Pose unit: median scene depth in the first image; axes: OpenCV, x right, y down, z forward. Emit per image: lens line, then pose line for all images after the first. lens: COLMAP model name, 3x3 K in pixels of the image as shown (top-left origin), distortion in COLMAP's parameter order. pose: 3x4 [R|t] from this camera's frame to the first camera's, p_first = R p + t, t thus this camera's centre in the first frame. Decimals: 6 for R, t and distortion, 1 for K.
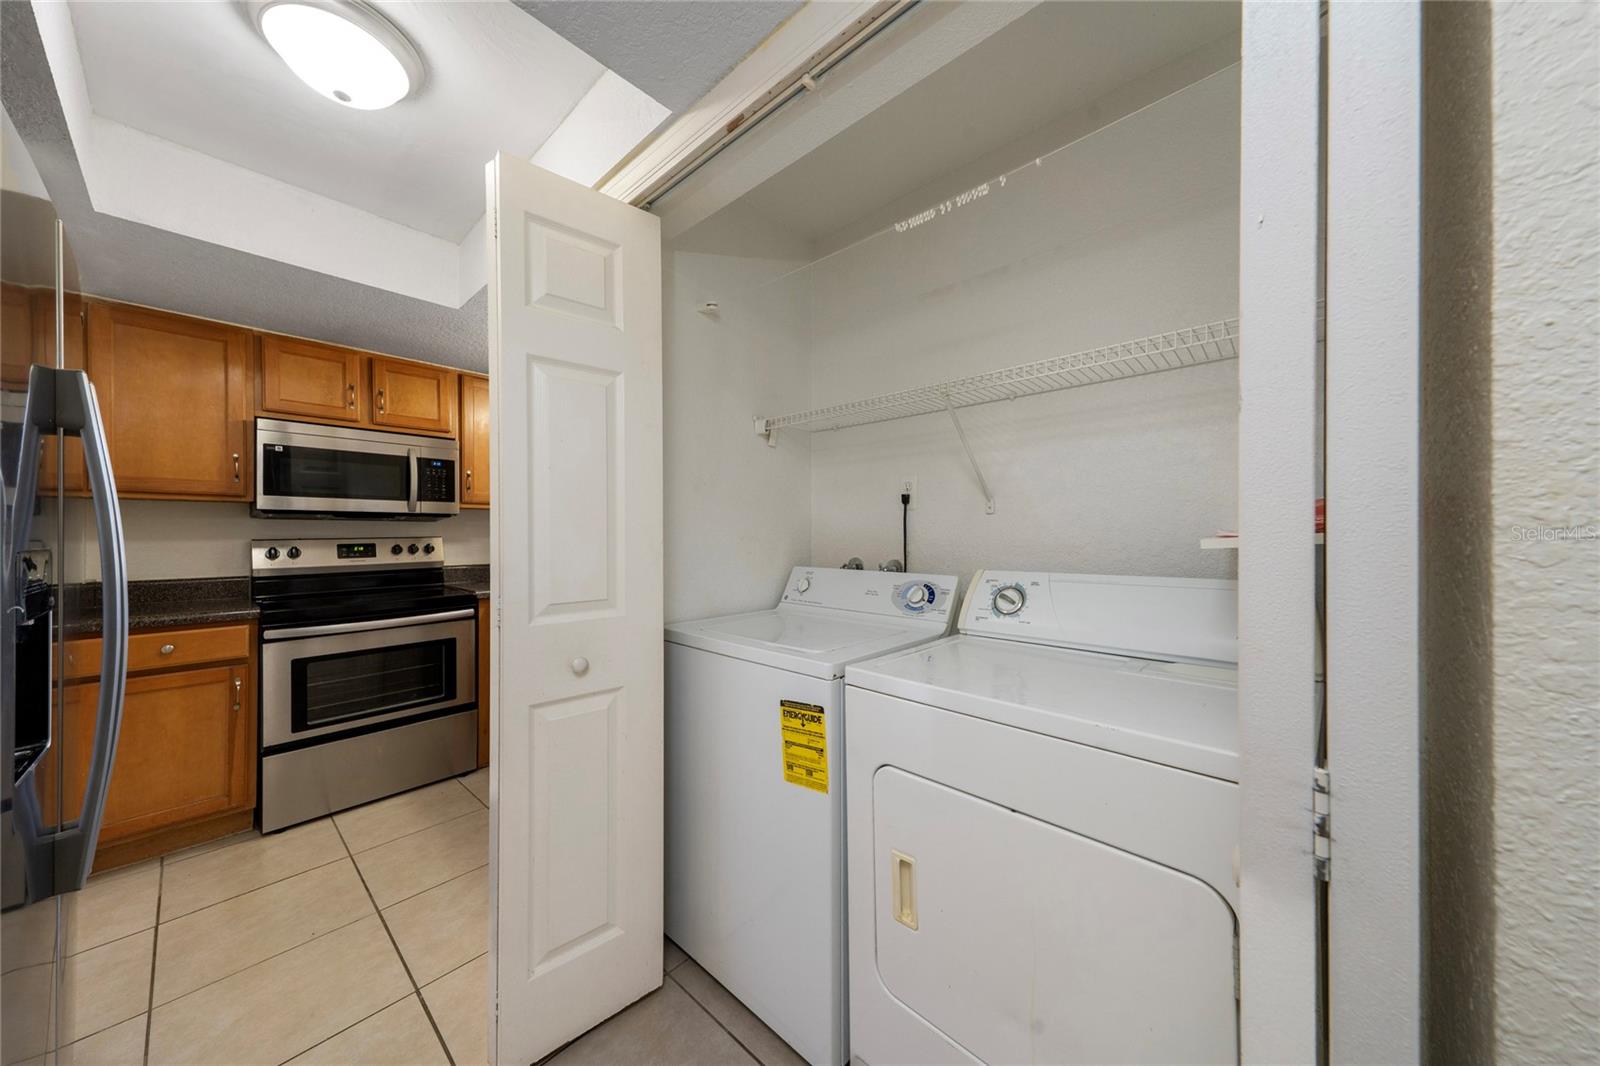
lens RADIAL K [[531.1, 0, 800.0], [0, 531.1, 533.0], [0, 0, 1]] dist [0.020319, -0.002562]
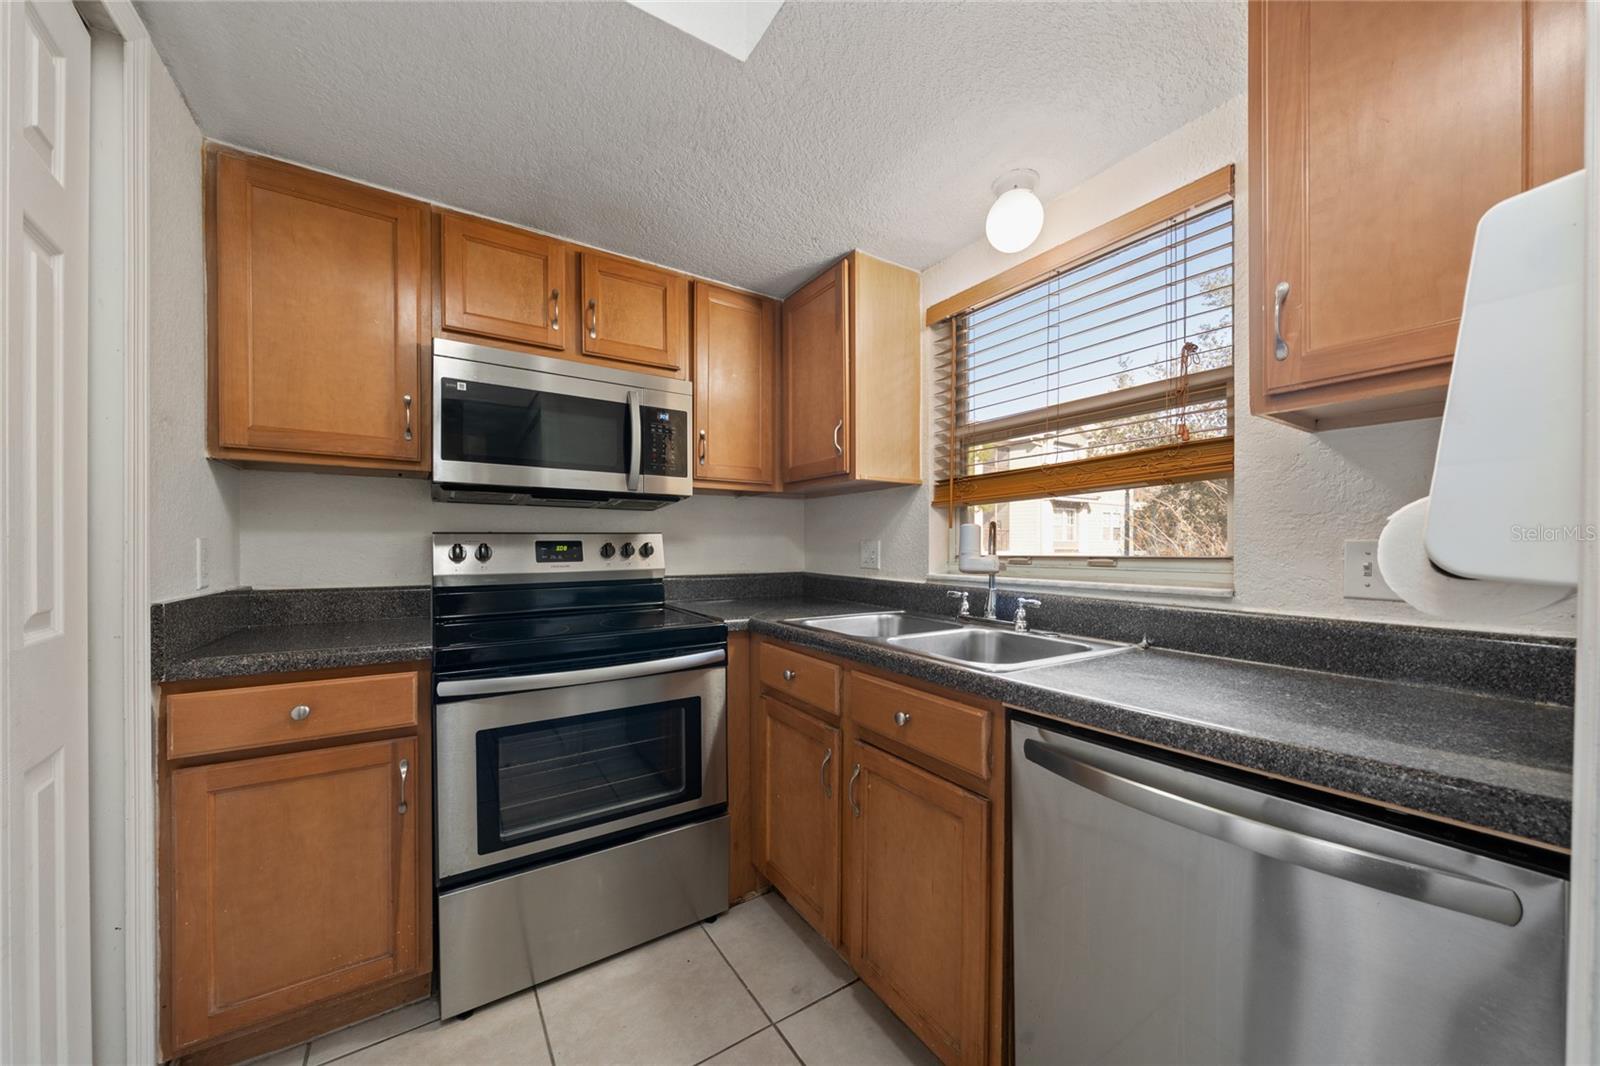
lens RADIAL K [[574.1, 0, 804.4], [0, 574.1, 552.3], [0, 0, 1]] dist [-0.000257, 0.000006]
pose [[0.967120, 0.007136, -0.254219, -0.404324], [-0.003938, 0.999907, 0.013087, 0.027746], [0.254289, -0.011656, 0.967058, 0.449384]]
